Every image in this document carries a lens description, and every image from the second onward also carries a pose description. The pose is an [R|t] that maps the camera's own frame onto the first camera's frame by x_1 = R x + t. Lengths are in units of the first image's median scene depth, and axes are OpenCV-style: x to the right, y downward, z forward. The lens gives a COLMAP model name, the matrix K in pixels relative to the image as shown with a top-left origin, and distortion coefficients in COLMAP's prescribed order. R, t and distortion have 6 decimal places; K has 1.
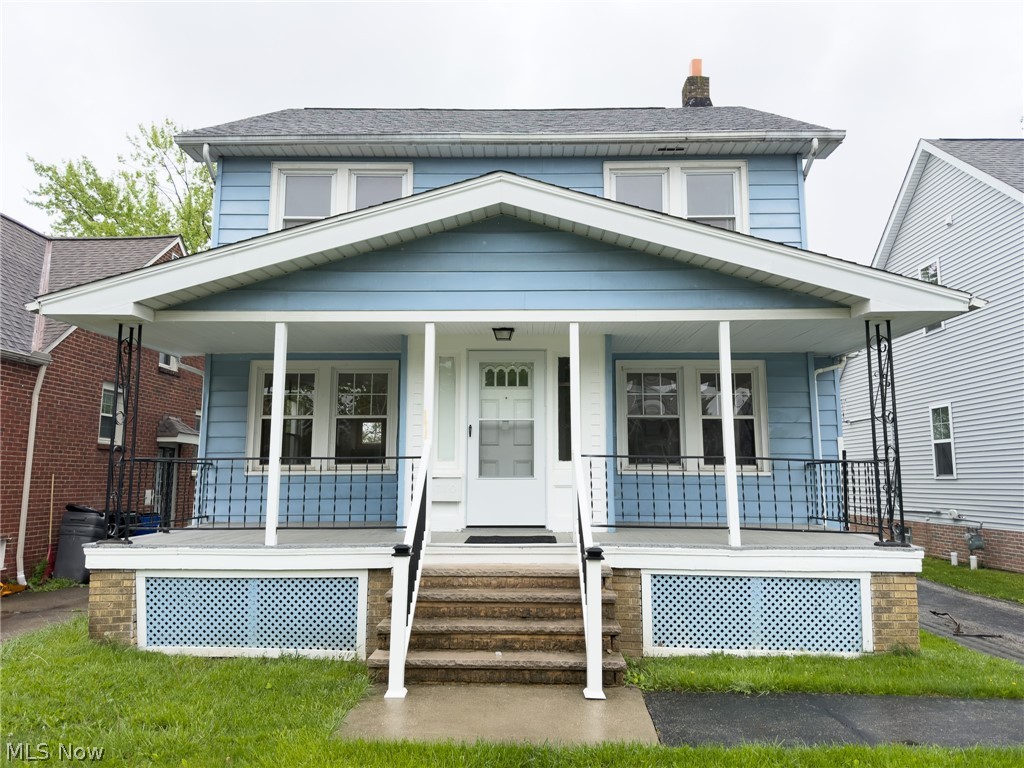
lens RADIAL K [[713.9, 0, 503.4], [0, 713.9, 375.9], [0, 0, 1]] dist [0.047837, -0.059074]
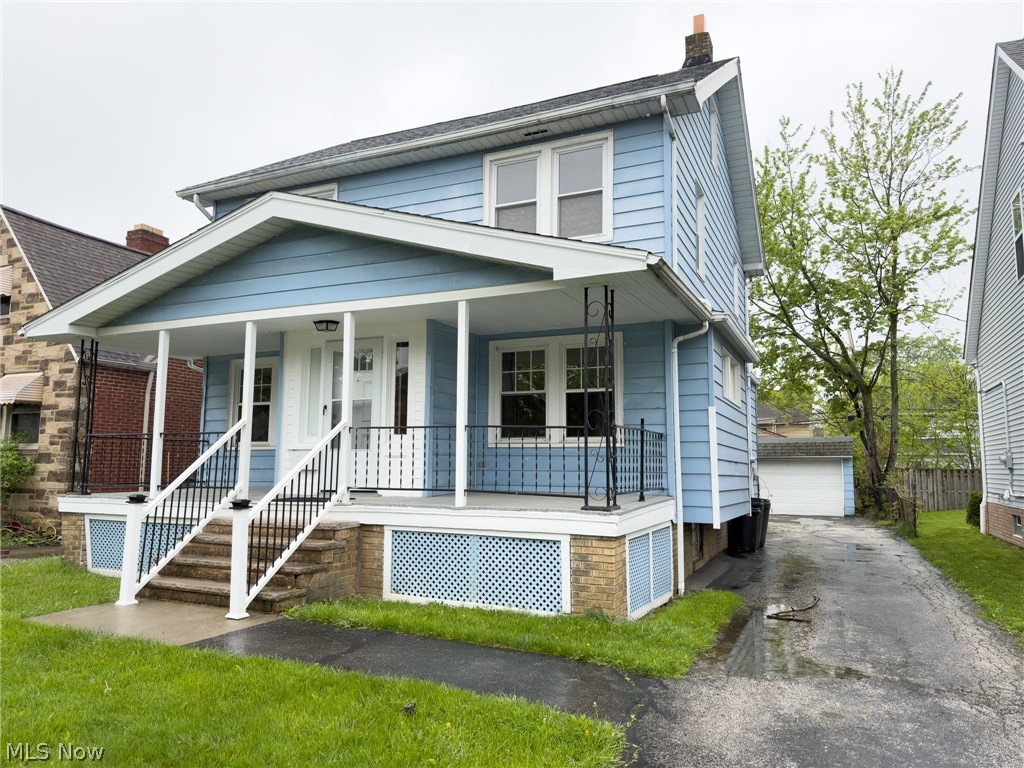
lens RADIAL K [[713.9, 0, 539.2], [0, 713.9, 382.8], [0, 0, 1]] dist [0.047837, -0.059074]
pose [[0.919813, -0.042557, -0.390043, 0.854142], [0.051948, 0.998558, 0.013555, 0.040406], [0.388904, -0.032730, 0.920697, 0.056549]]
